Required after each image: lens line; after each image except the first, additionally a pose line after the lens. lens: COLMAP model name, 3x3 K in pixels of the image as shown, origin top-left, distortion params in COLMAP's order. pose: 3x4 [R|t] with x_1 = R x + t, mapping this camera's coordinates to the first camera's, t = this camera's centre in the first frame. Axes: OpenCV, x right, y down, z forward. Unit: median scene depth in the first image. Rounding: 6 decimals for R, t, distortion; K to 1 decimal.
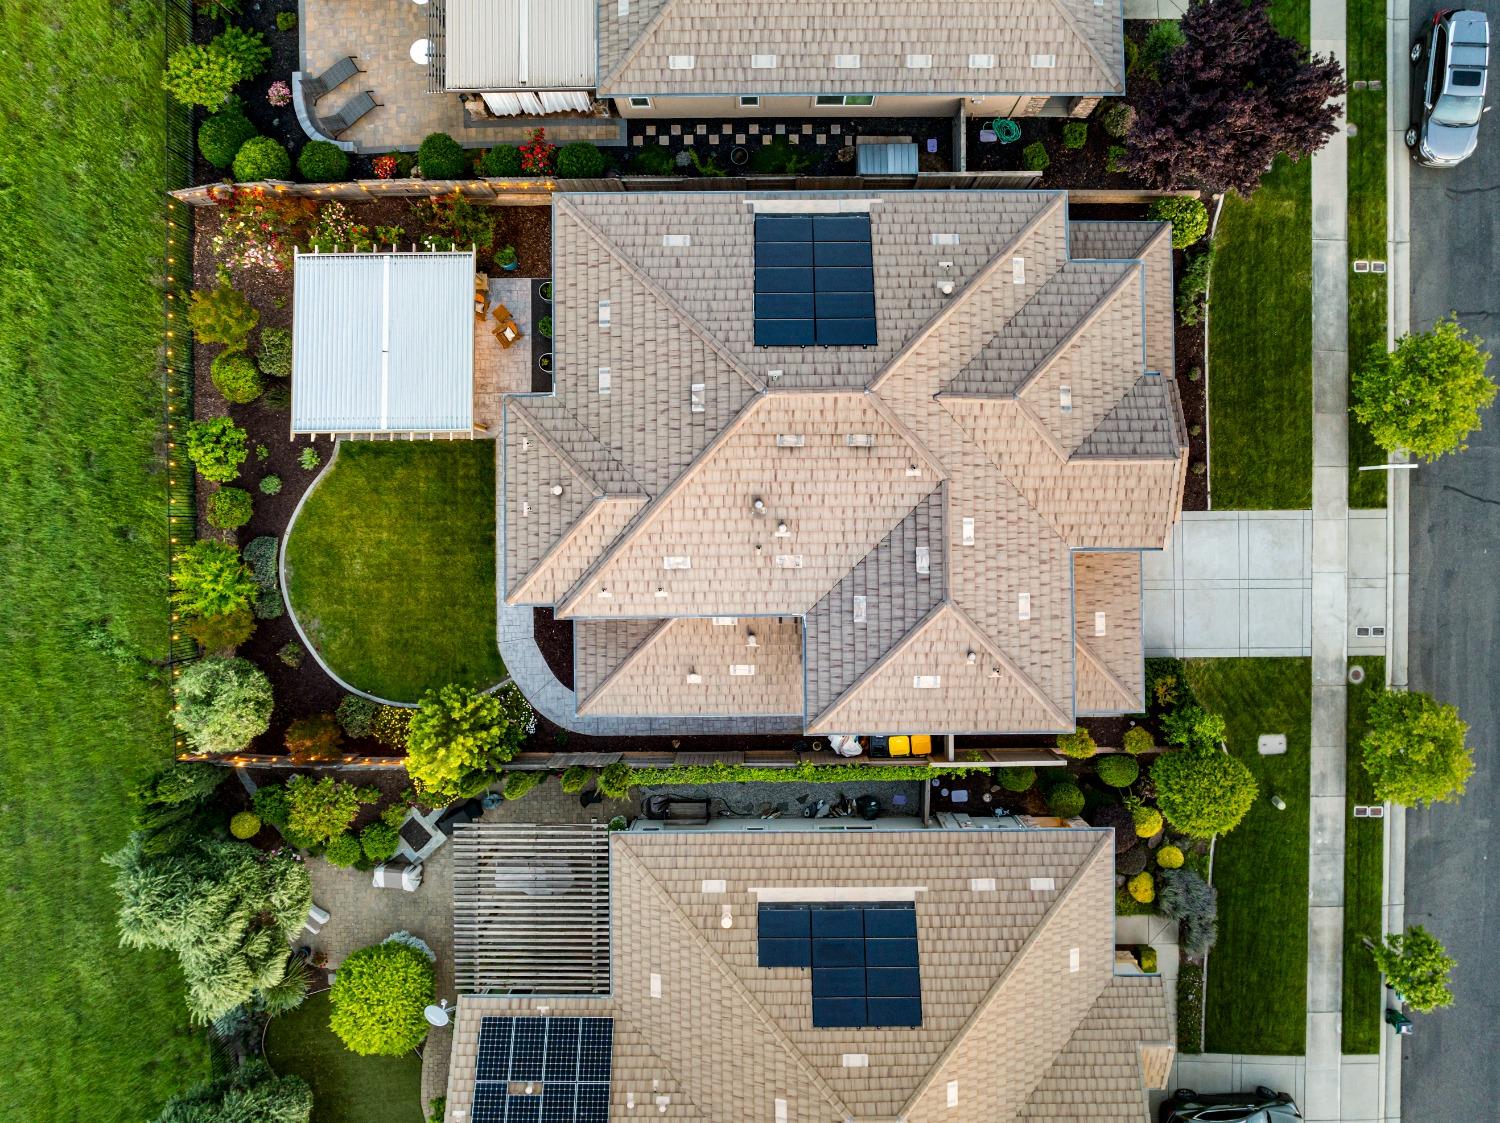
lens RADIAL K [[1060.1, 0, 765.9], [0, 1060.1, 508.5], [0, 0, 1]] dist [-0.042957, 0.012669]
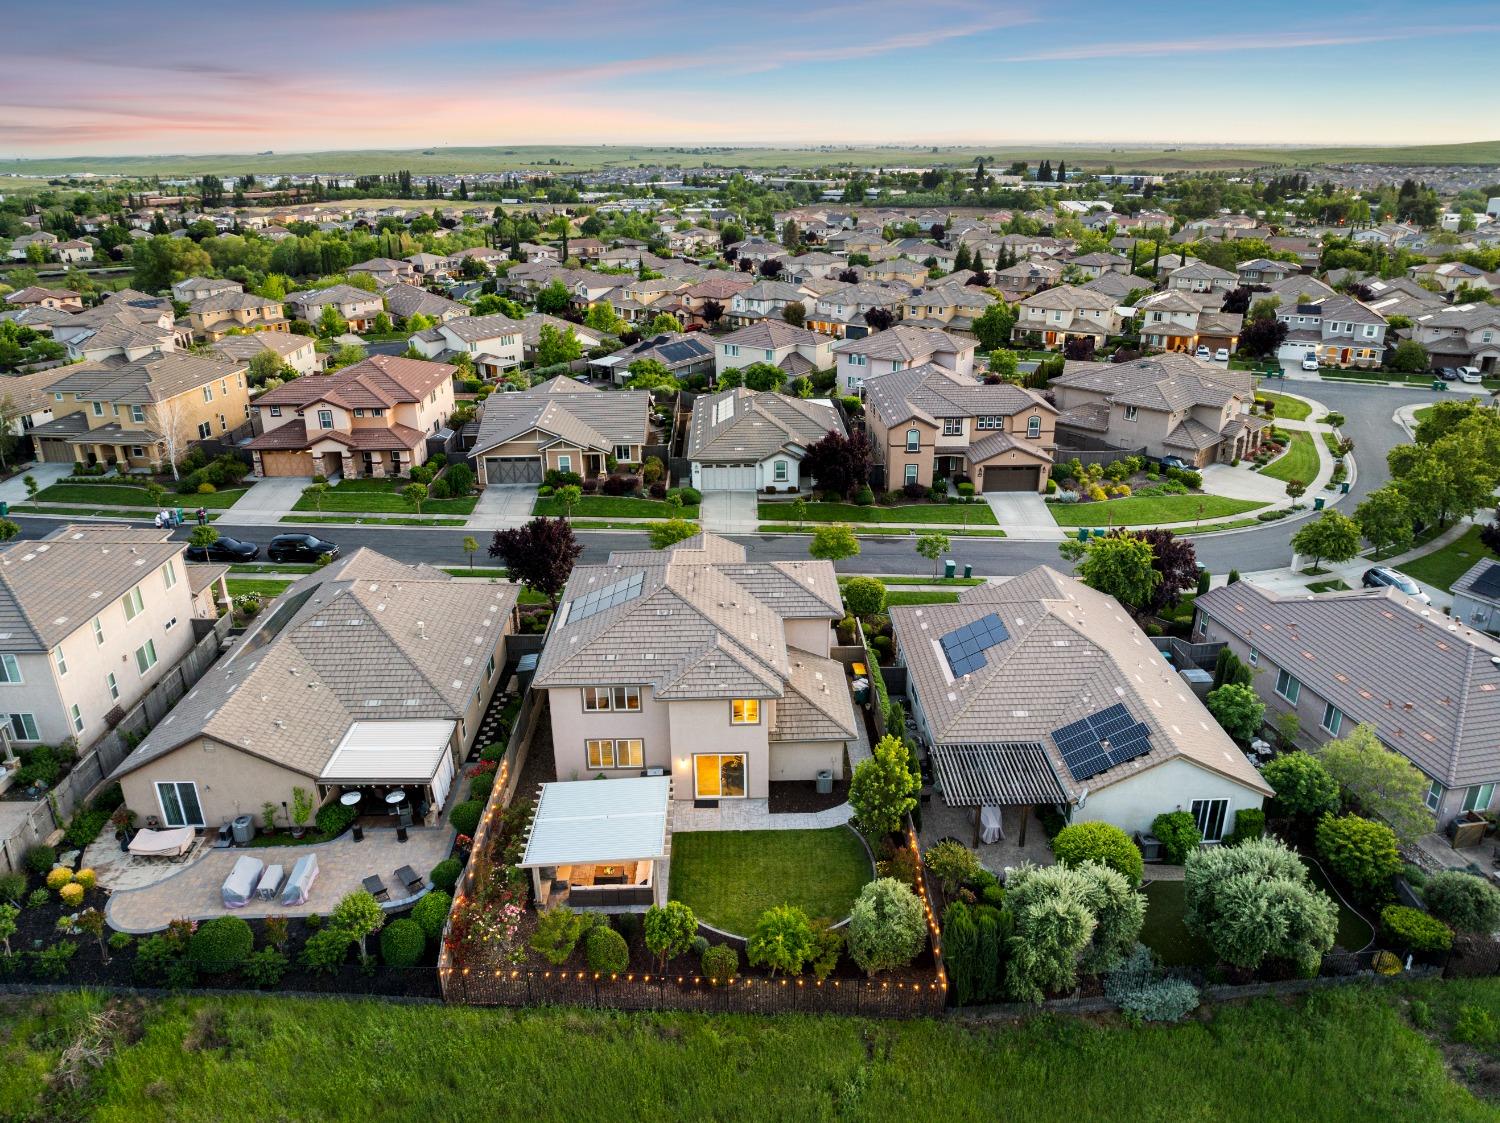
lens RADIAL K [[1060.1, 0, 749.2], [0, 1060.1, 558.6], [0, 0, 1]] dist [-0.042957, 0.012669]
pose [[-0.013937, -0.376636, 0.926256, -1.417587], [0.999880, 0.001041, 0.015468, 0.012605], [-0.006790, 0.926361, 0.376577, 0.164194]]
